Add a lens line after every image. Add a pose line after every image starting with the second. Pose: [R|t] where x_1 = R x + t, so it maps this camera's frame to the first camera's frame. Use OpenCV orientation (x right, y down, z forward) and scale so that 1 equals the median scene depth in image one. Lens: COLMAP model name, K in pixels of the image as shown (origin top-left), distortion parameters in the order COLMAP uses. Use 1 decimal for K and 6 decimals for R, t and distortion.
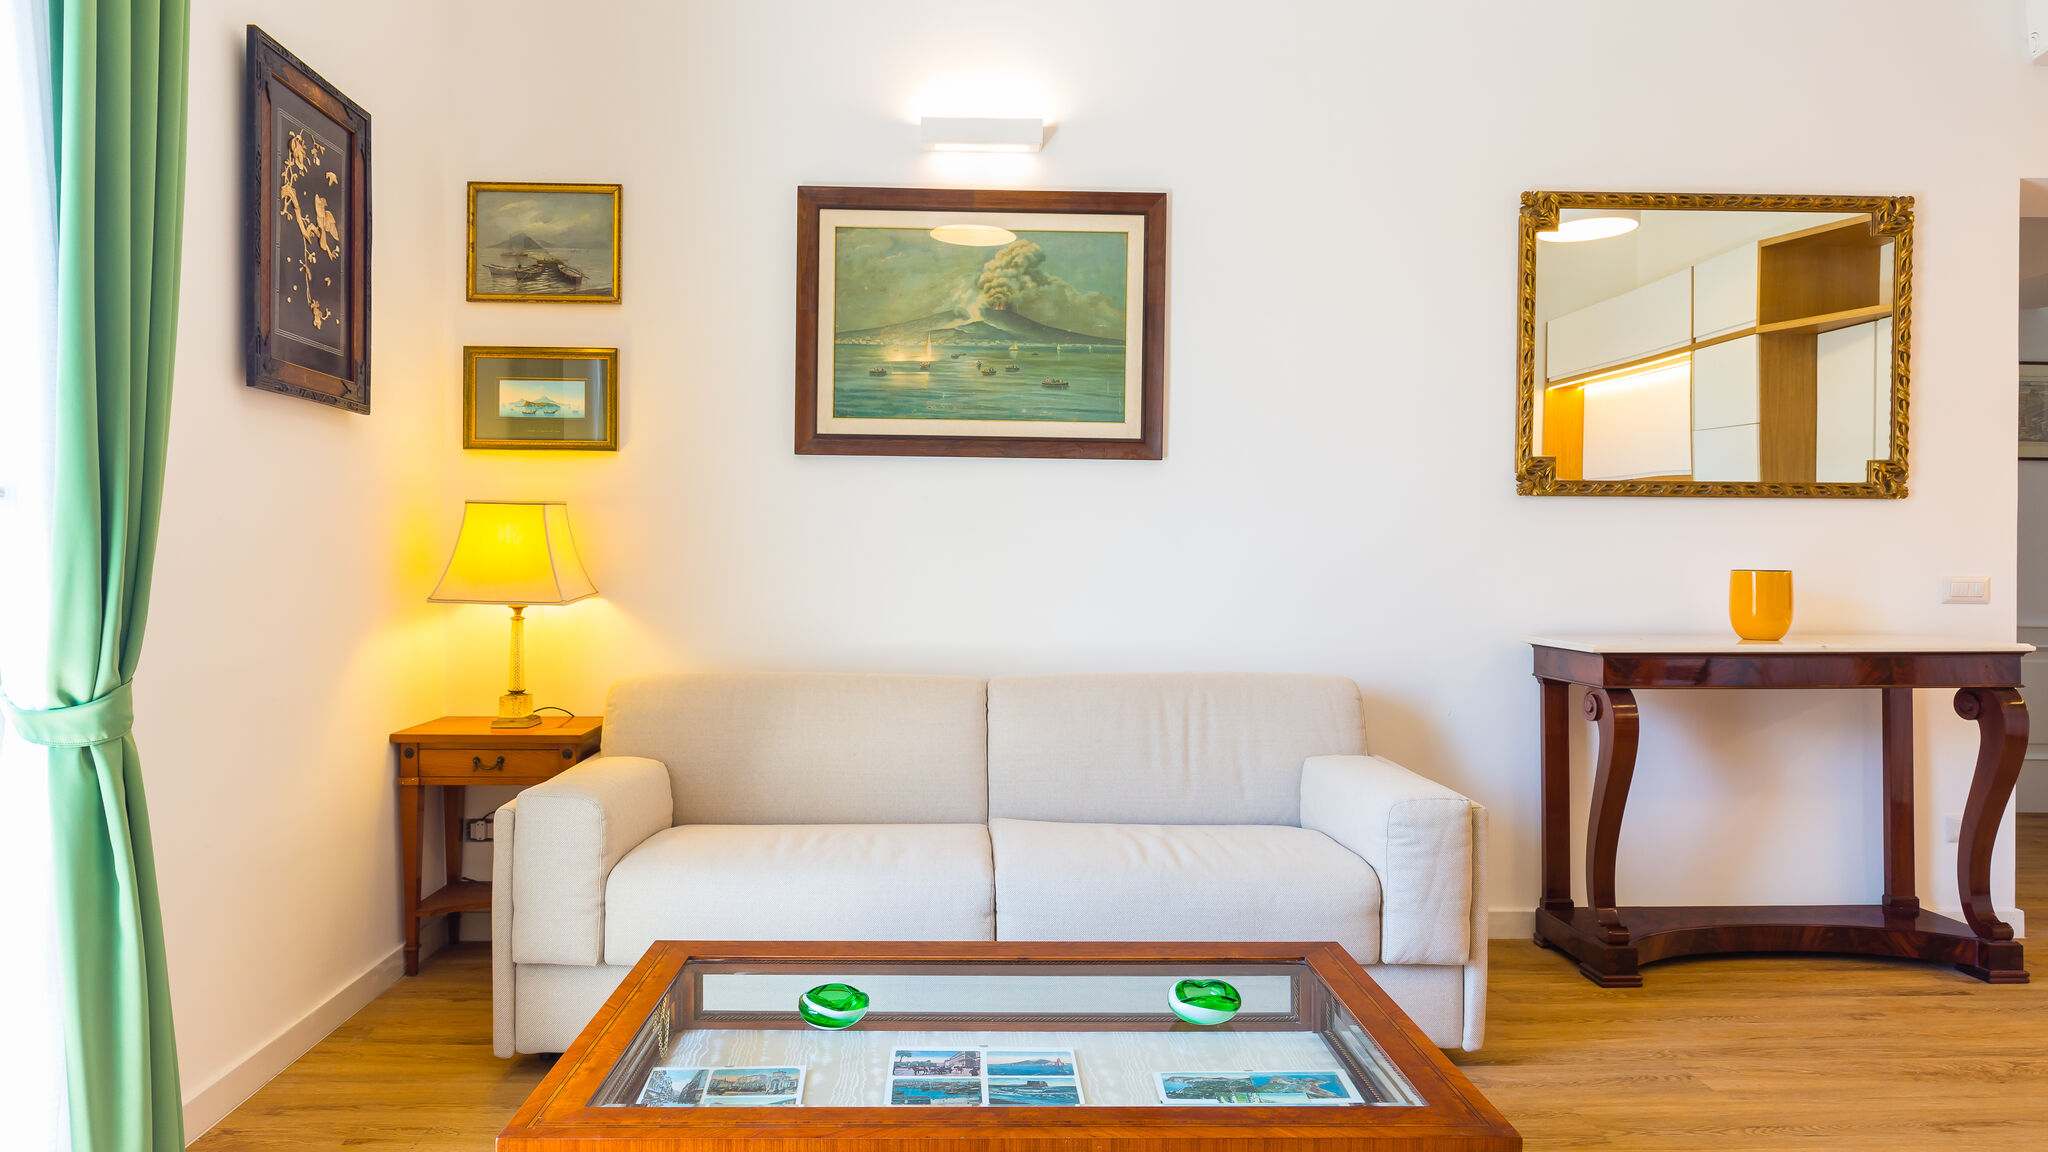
lens RADIAL K [[1181.8, 0, 979.4], [0, 1181.8, 564.7], [0, 0, 1]] dist [0.000360, -0.001373]
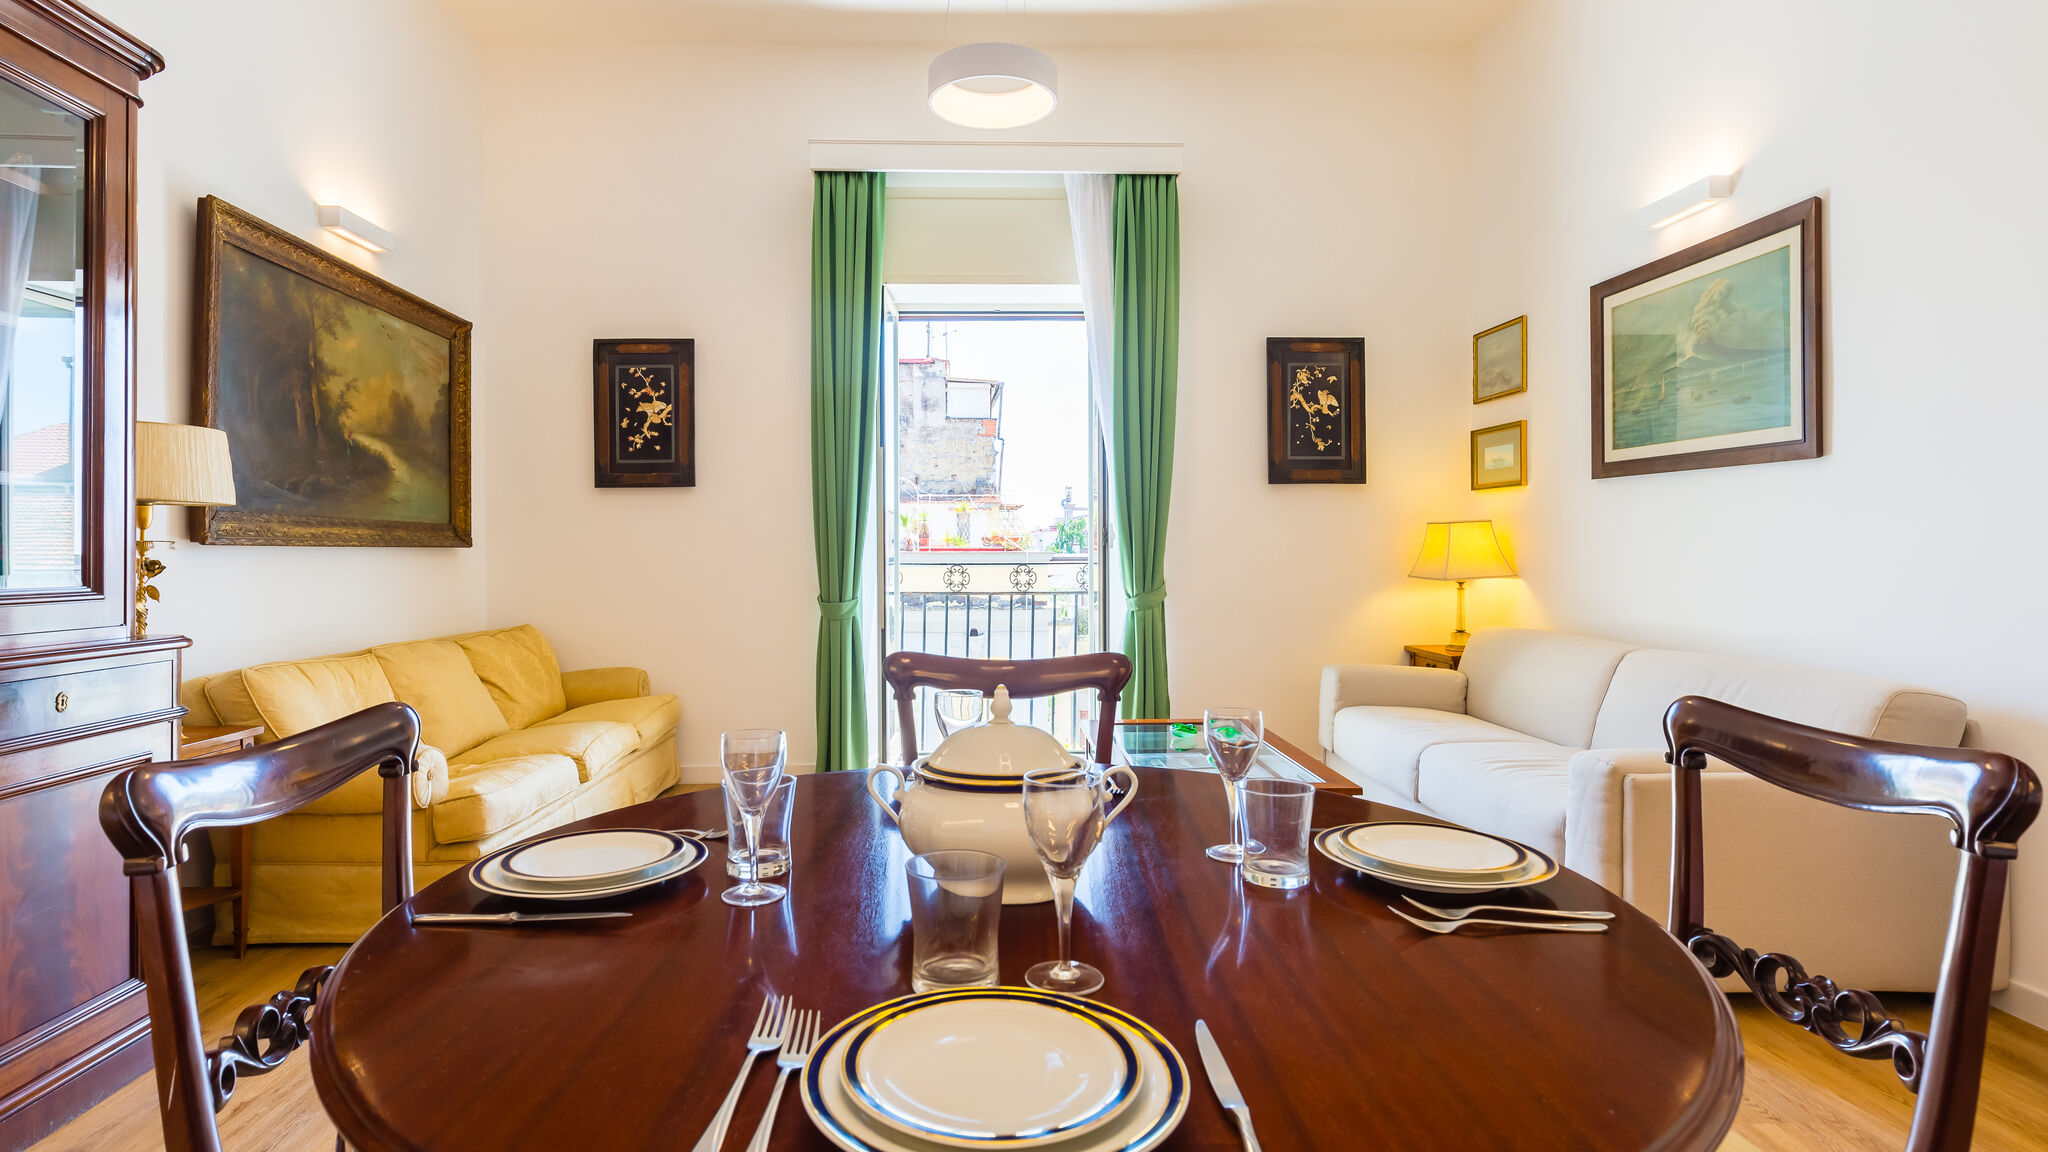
lens RADIAL K [[1004.6, 0, 986.4], [0, 1004.6, 542.4], [0, 0, 1]] dist [0.015699, 0.000126]
pose [[0.001690, -0.009540, -0.999953, 1.032684], [-0.004197, 0.999946, -0.009547, -0.004885], [0.999990, 0.004213, 0.001650, 0.286786]]
